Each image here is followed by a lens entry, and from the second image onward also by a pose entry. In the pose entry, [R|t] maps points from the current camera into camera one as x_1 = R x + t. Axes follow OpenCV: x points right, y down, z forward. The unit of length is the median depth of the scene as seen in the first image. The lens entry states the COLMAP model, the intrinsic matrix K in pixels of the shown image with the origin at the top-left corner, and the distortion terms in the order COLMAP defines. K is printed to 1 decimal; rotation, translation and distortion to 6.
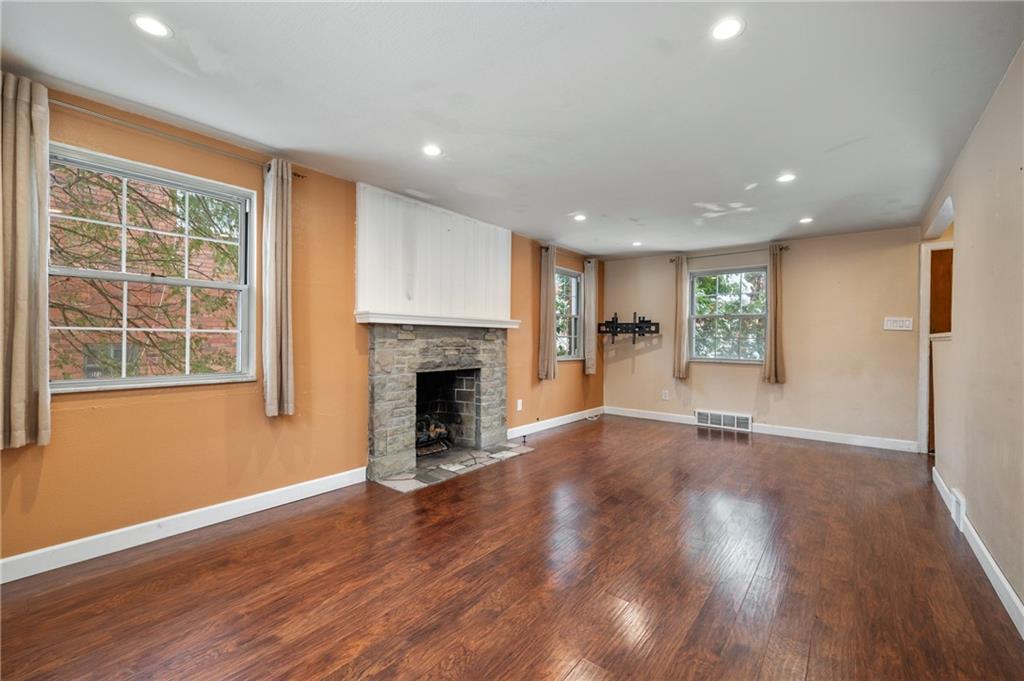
lens RADIAL K [[432.0, 0, 509.3], [0, 432.0, 338.4], [0, 0, 1]] dist [0.002218, -0.000152]
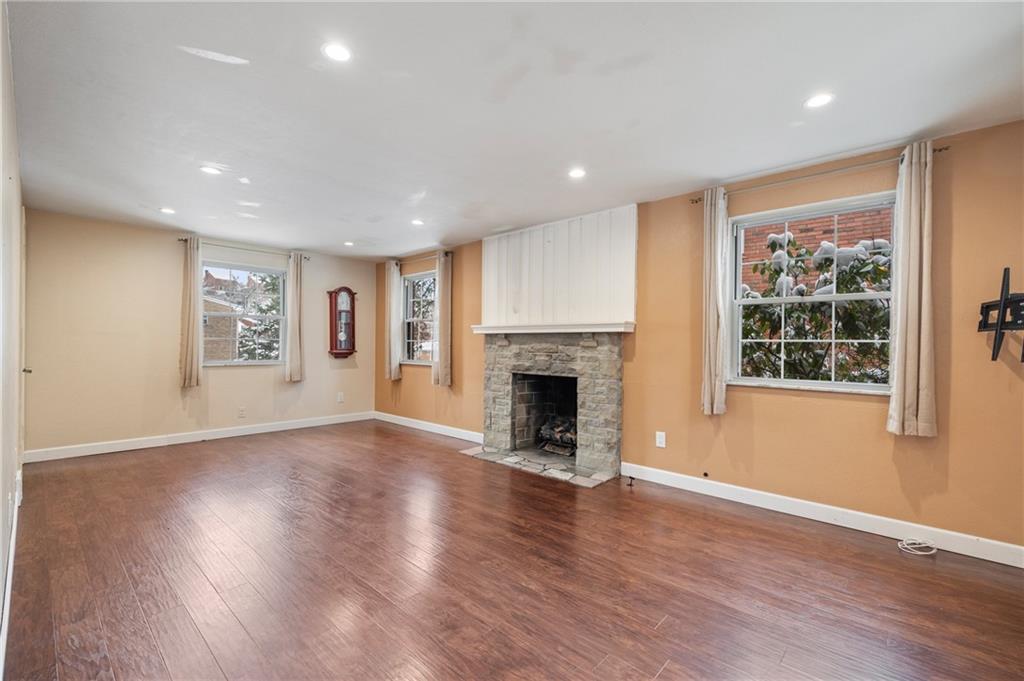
lens RADIAL K [[432.0, 0, 510.0], [0, 432.0, 343.7], [0, 0, 1]] dist [0.002218, -0.000152]
pose [[-0.070416, -0.003129, -0.997513, 0.930194], [-0.003459, 0.999990, -0.002892, 0.000846], [0.997512, 0.003247, -0.070426, 1.001565]]
